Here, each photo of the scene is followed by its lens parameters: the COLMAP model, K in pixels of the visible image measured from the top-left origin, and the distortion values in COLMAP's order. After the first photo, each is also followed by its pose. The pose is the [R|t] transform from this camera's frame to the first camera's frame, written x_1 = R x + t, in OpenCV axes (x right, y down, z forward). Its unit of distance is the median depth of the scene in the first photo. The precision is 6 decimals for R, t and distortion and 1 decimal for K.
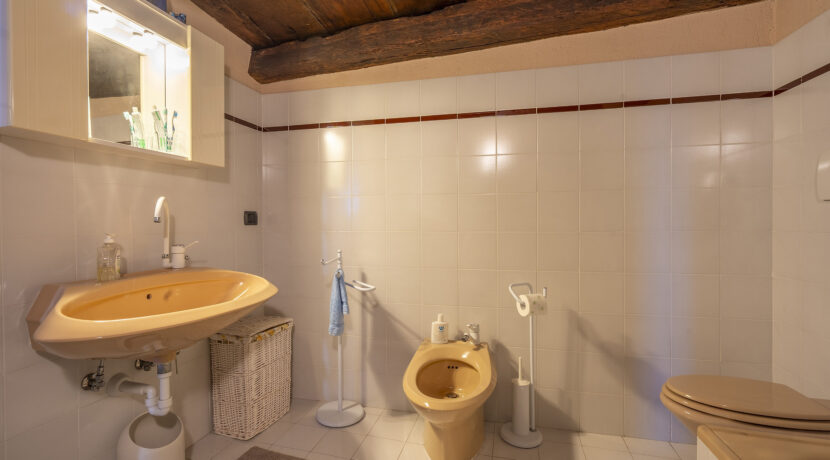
lens RADIAL K [[389.9, 0, 415.7], [0, 389.9, 229.0], [0, 0, 1]] dist [0.000810, 0.002913]
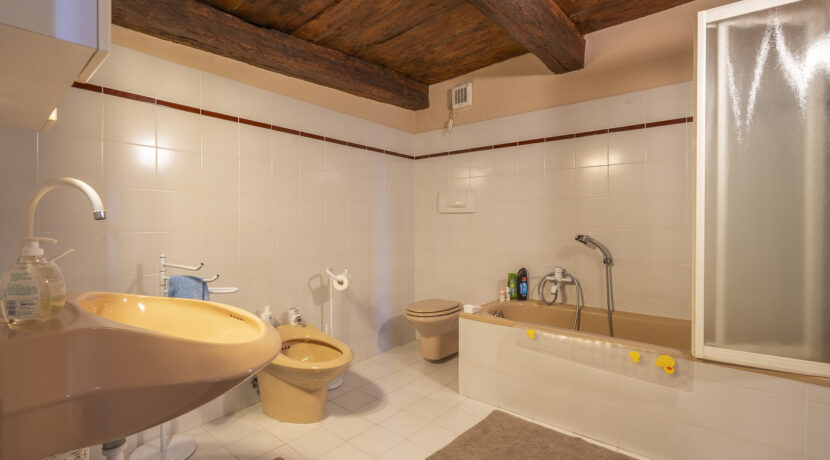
lens RADIAL K [[389.9, 0, 413.6], [0, 389.9, 228.2], [0, 0, 1]] dist [0.000810, 0.002913]
pose [[0.389872, -0.011273, 0.920800, -0.796162], [0.013732, 0.999885, 0.006427, -0.000506], [-0.920767, 0.010139, 0.389982, 0.198098]]
